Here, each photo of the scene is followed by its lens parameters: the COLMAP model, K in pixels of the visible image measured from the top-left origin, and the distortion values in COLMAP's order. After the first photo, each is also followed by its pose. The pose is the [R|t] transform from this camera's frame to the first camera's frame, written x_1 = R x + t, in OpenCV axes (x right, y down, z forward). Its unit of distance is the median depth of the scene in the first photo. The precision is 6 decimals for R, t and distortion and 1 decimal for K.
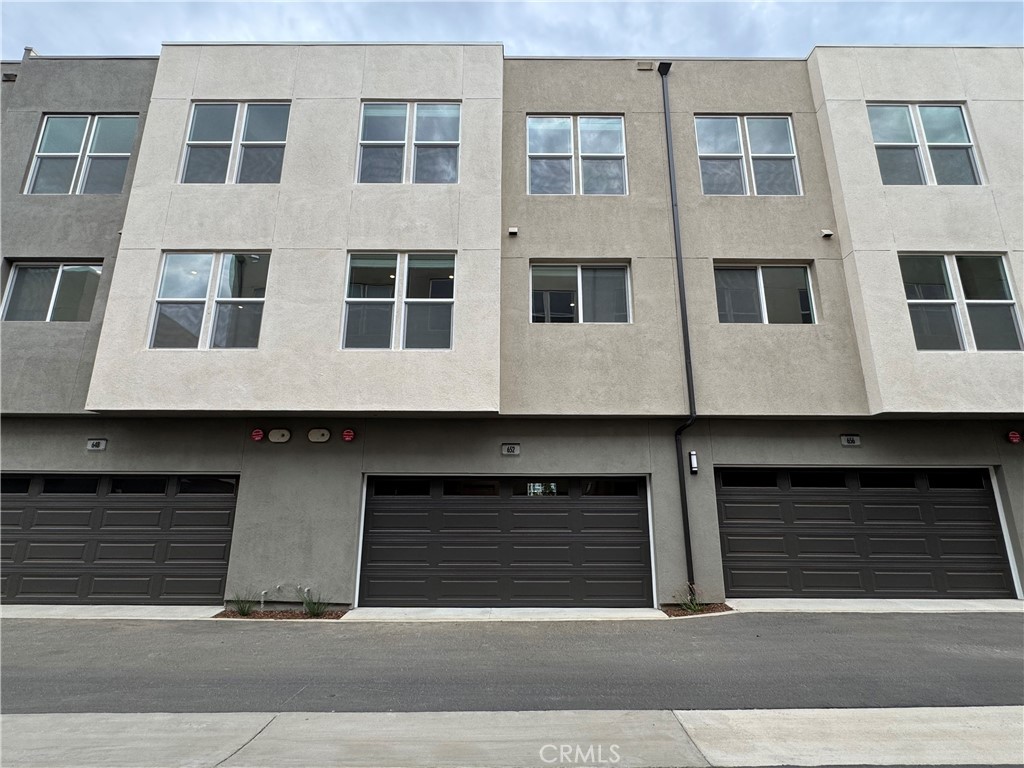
lens RADIAL K [[501.4, 0, 512.0], [0, 501.4, 384.0], [0, 0, 1]] dist [-0.000646, 0.000235]
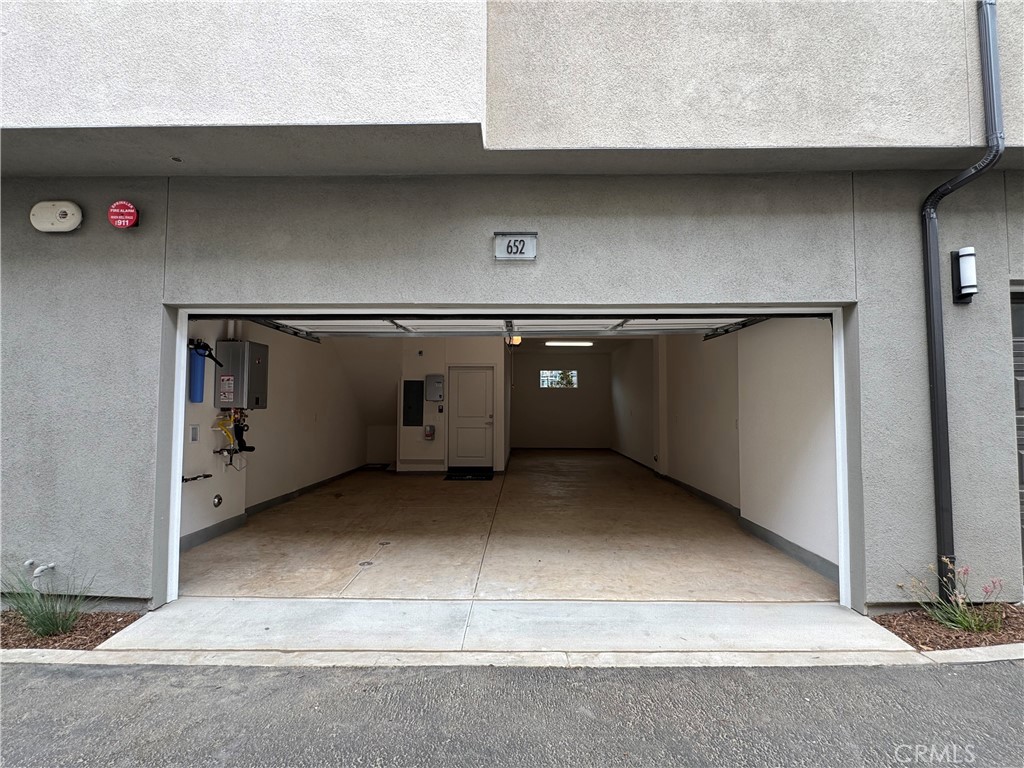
lens RADIAL K [[501.4, 0, 512.0], [0, 501.4, 384.0], [0, 0, 1]] dist [-0.000646, 0.000235]
pose [[0.999889, -0.001695, -0.014802, 0.000895], [0.004562, 0.980615, 0.195890, 0.164881], [0.014184, -0.195936, 0.980514, 0.589814]]
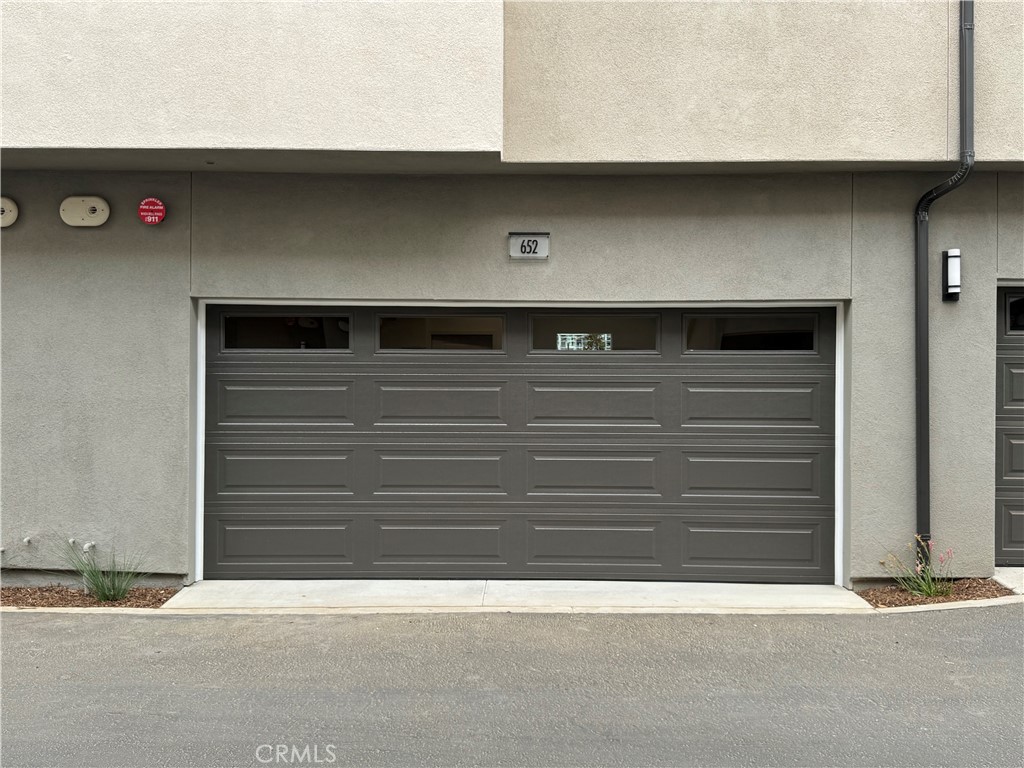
lens RADIAL K [[897.8, 0, 512.0], [0, 897.8, 384.0], [0, 0, 1]] dist [0.157228, -0.314628]
pose [[0.999917, 0.002554, -0.012661, -0.006924], [0.000602, 0.969970, 0.243225, 0.057227], [0.012902, -0.243213, 0.969887, 0.212417]]
